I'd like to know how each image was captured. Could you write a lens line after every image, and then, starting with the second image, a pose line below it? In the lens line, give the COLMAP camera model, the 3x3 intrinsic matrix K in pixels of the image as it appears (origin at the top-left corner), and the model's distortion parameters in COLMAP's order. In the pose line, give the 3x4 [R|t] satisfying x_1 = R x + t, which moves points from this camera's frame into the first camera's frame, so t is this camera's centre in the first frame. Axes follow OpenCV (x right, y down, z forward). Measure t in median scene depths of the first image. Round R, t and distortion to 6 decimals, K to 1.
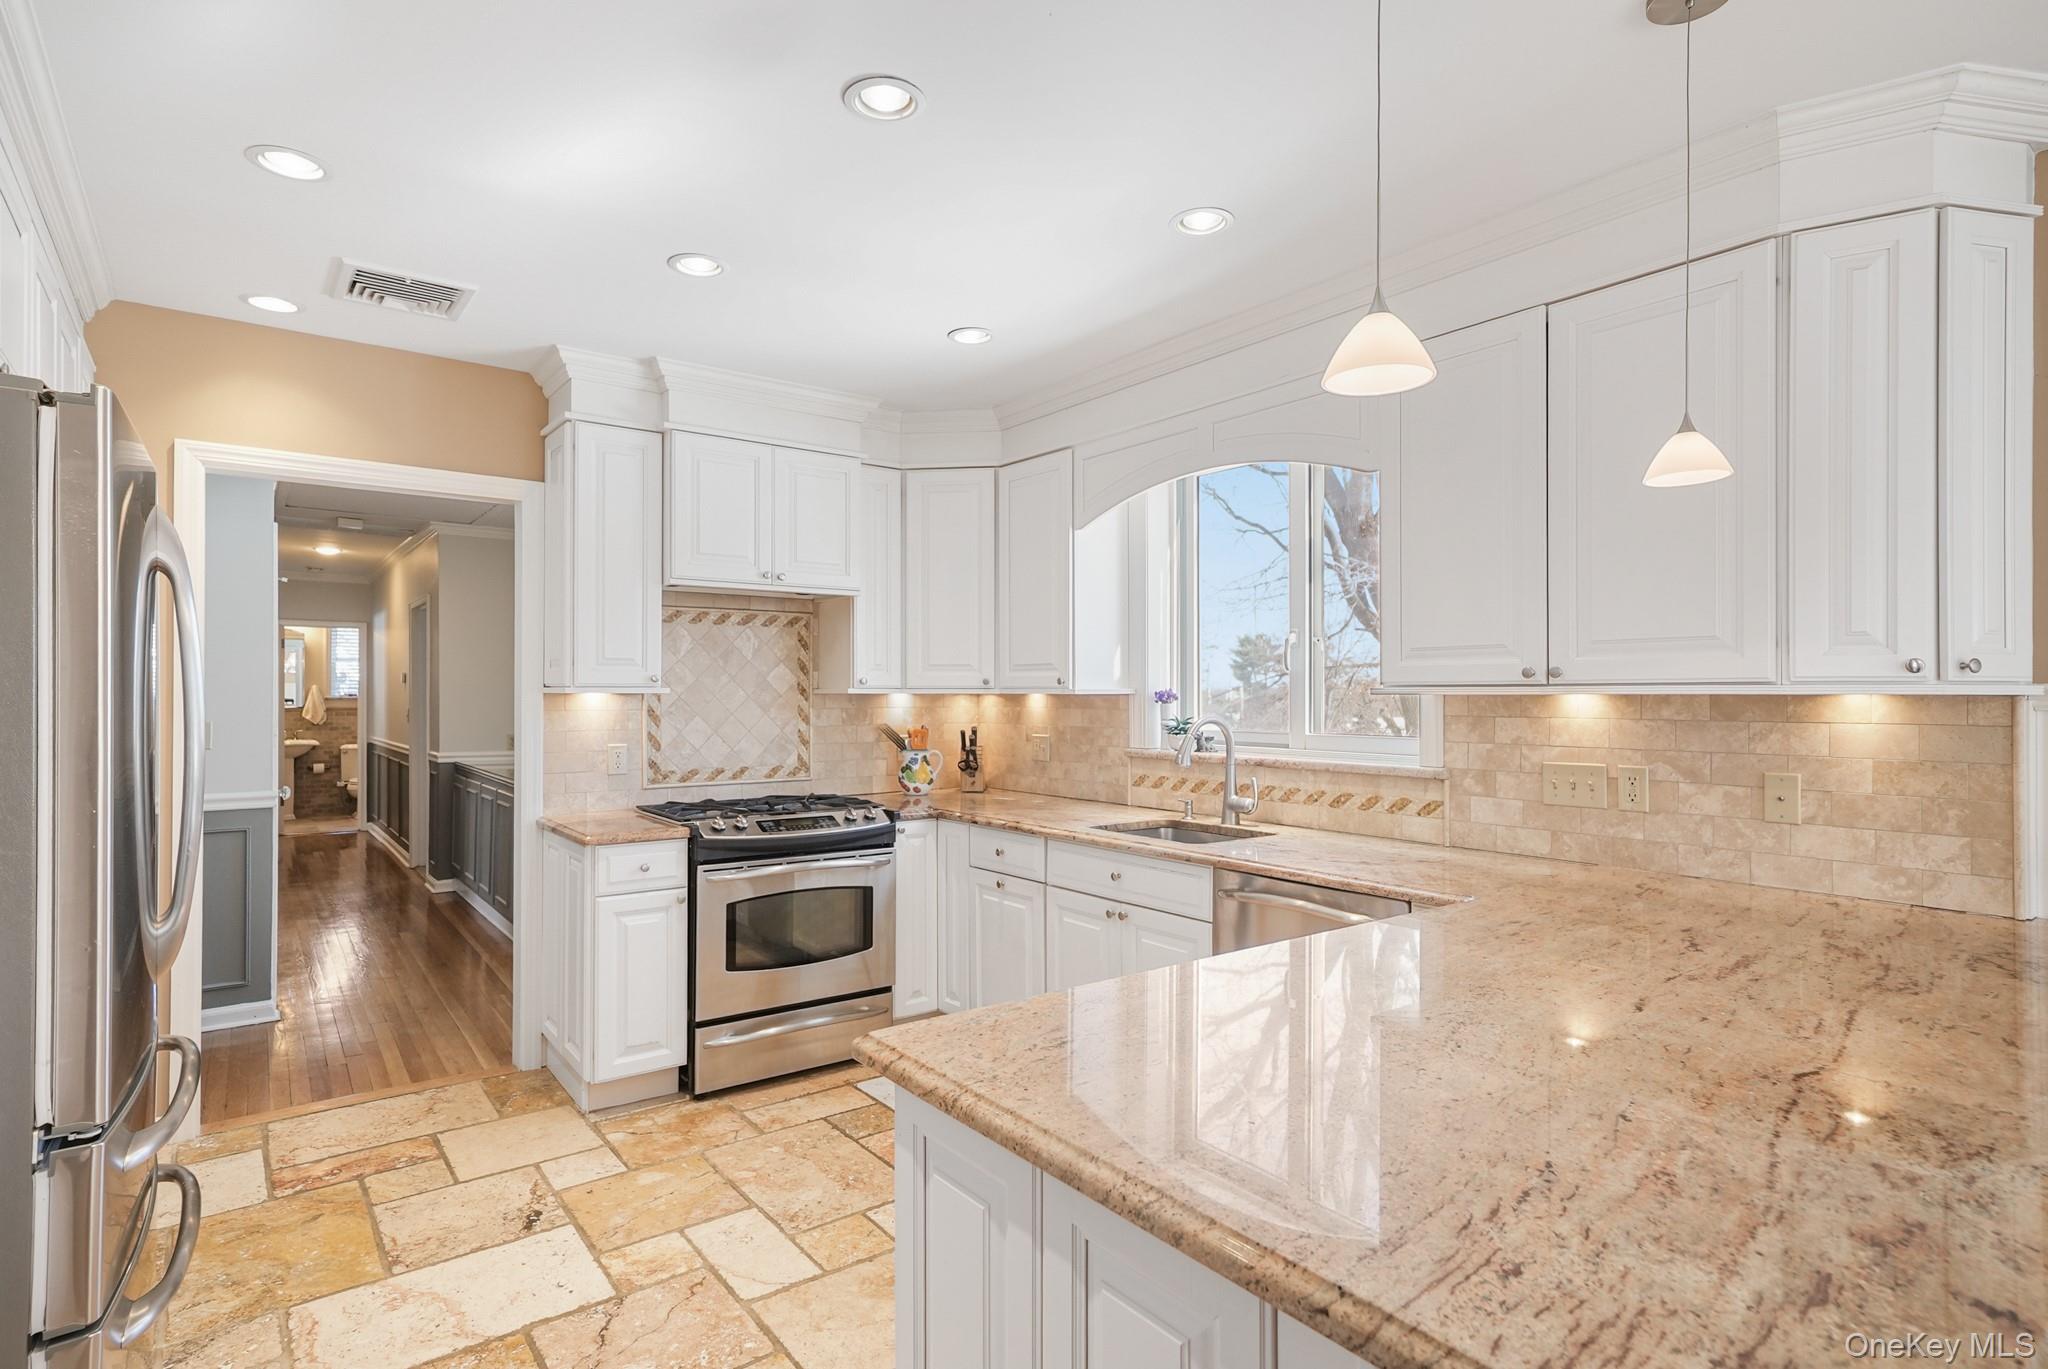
lens RADIAL K [[1050.2, 0, 1013.2], [0, 1050.2, 684.2], [0, 0, 1]] dist [0.010472, 0.005846]
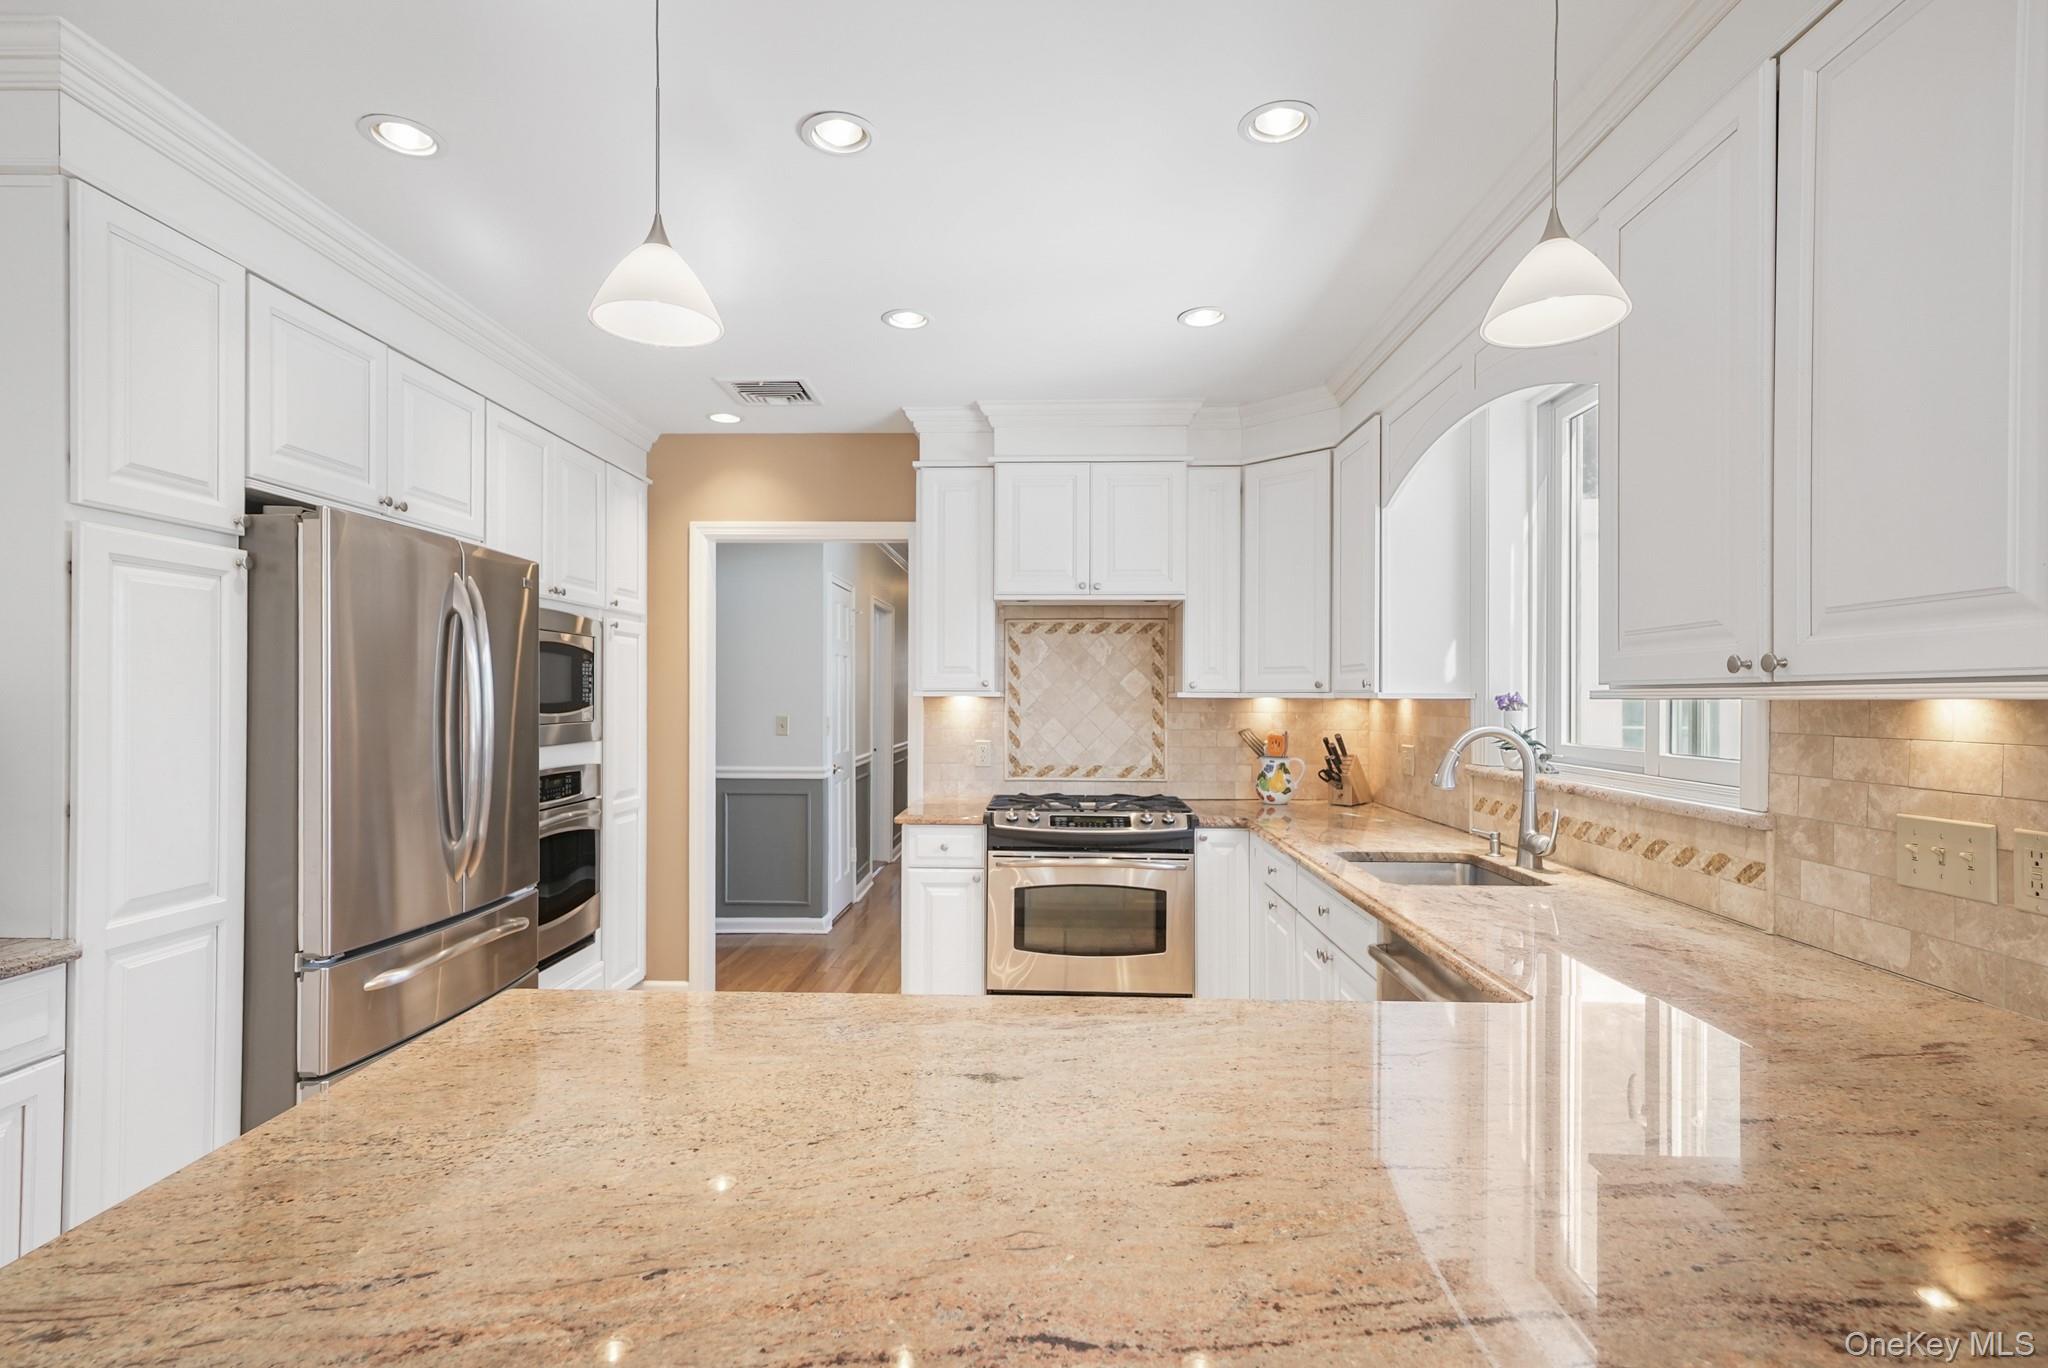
lens RADIAL K [[990.9, 0, 1009.6], [0, 990.9, 691.9], [0, 0, 1]] dist [0.012258, 0.001065]
pose [[0.775081, -0.001086, -0.631860, 0.325544], [0.002308, 0.999997, 0.001113, 0.002235], [0.631857, -0.002321, 0.775081, 0.168296]]
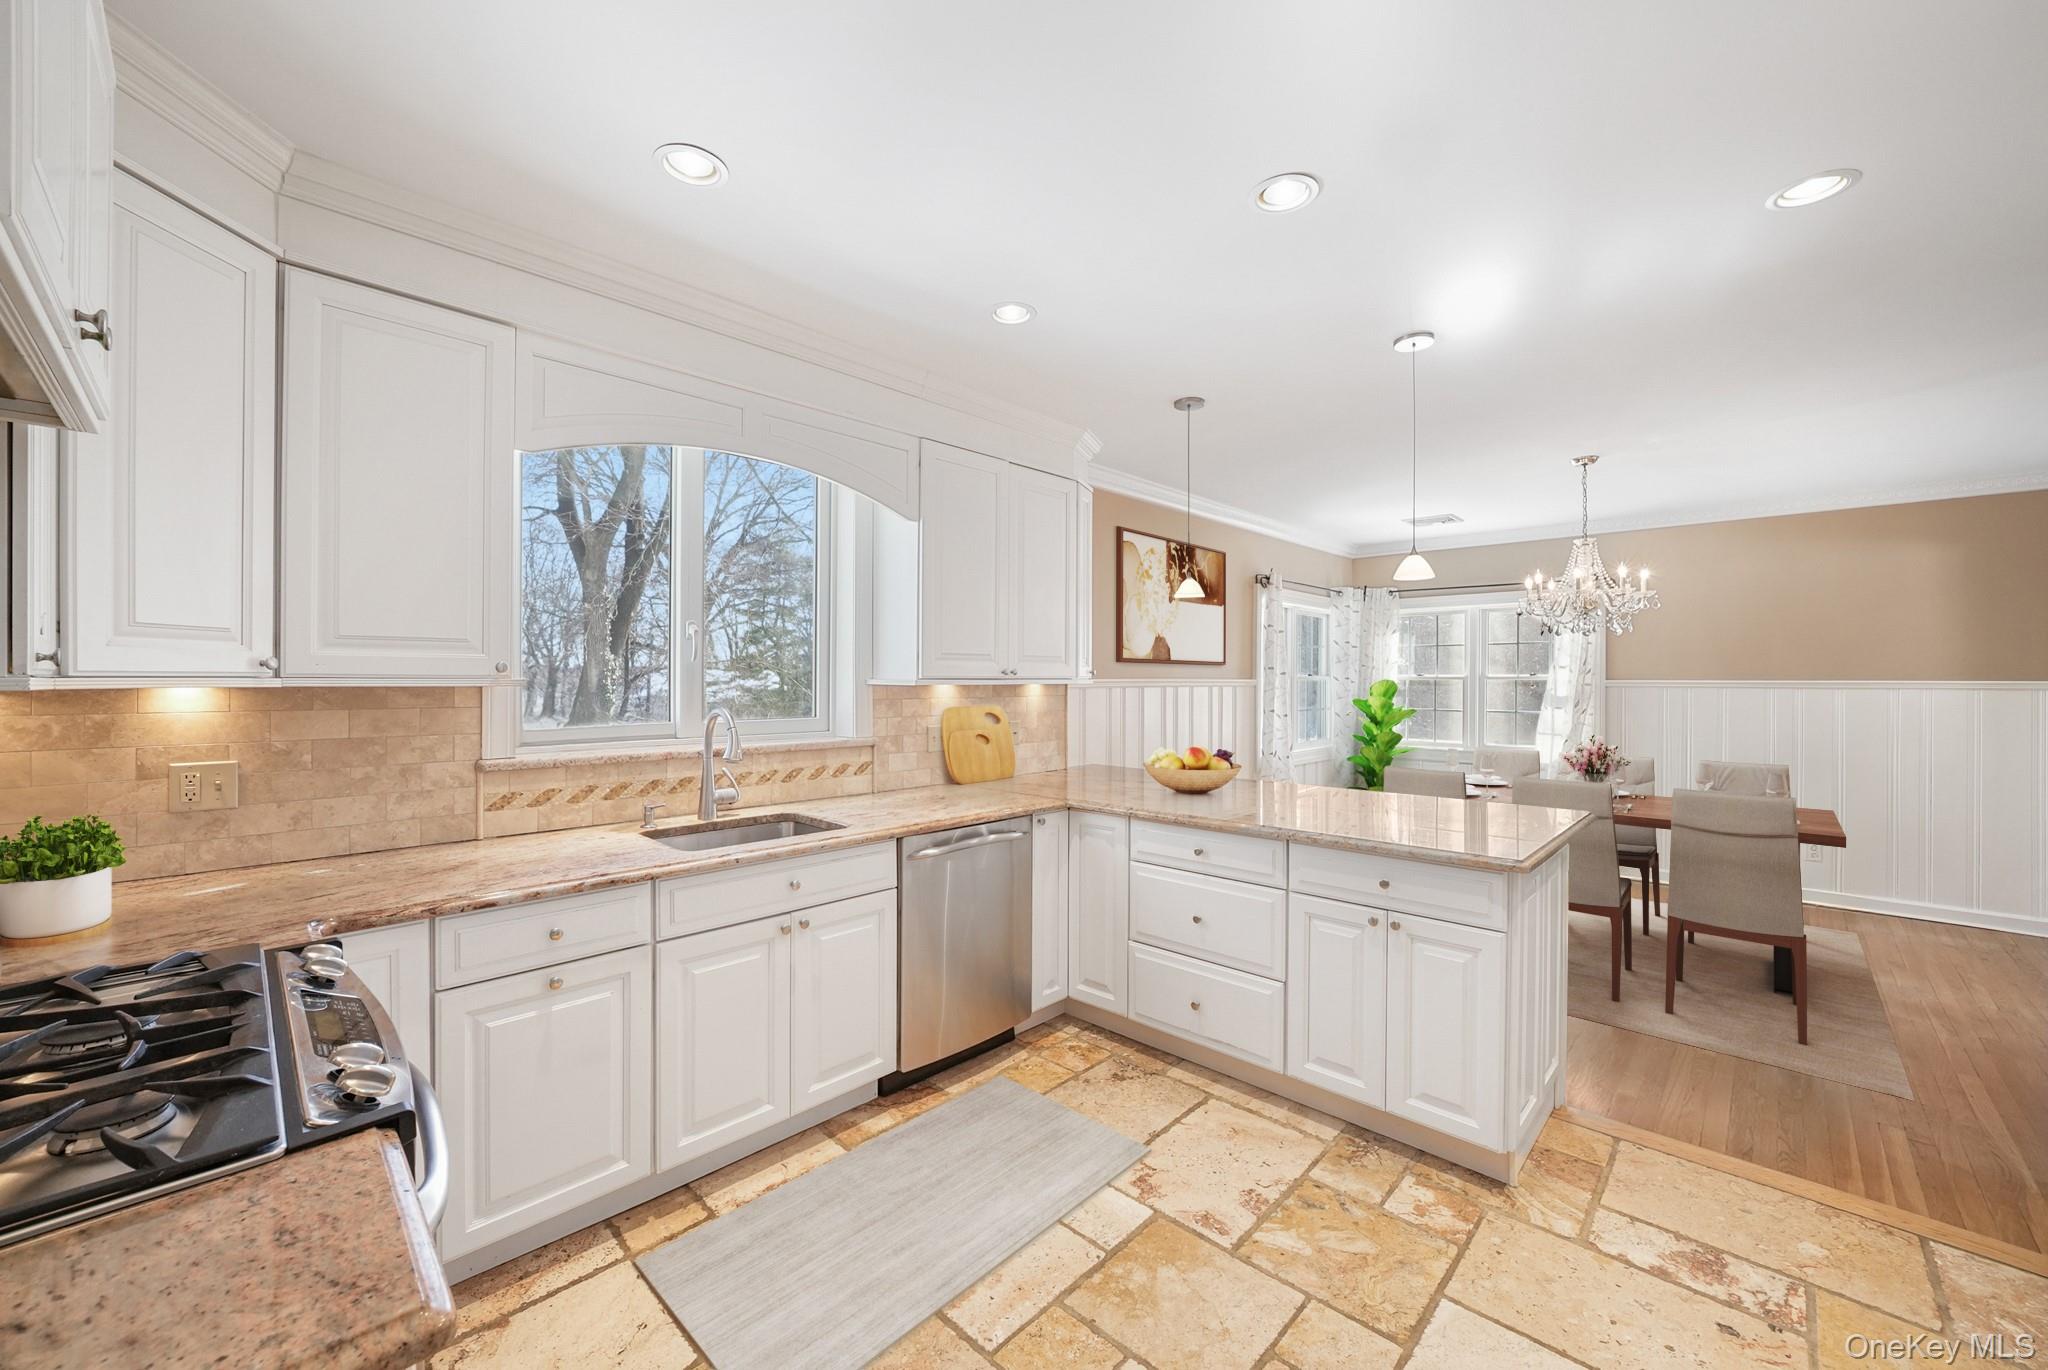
lens RADIAL K [[779.2, 0, 1033.8], [0, 779.2, 652.0], [0, 0, 1]] dist [-0.015181, 0.000655]
pose [[-0.171341, 0.032057, 0.984690, -0.486637], [-0.013798, 0.999294, -0.034933, -0.000373], [-0.985115, -0.019572, -0.170778, 0.722875]]
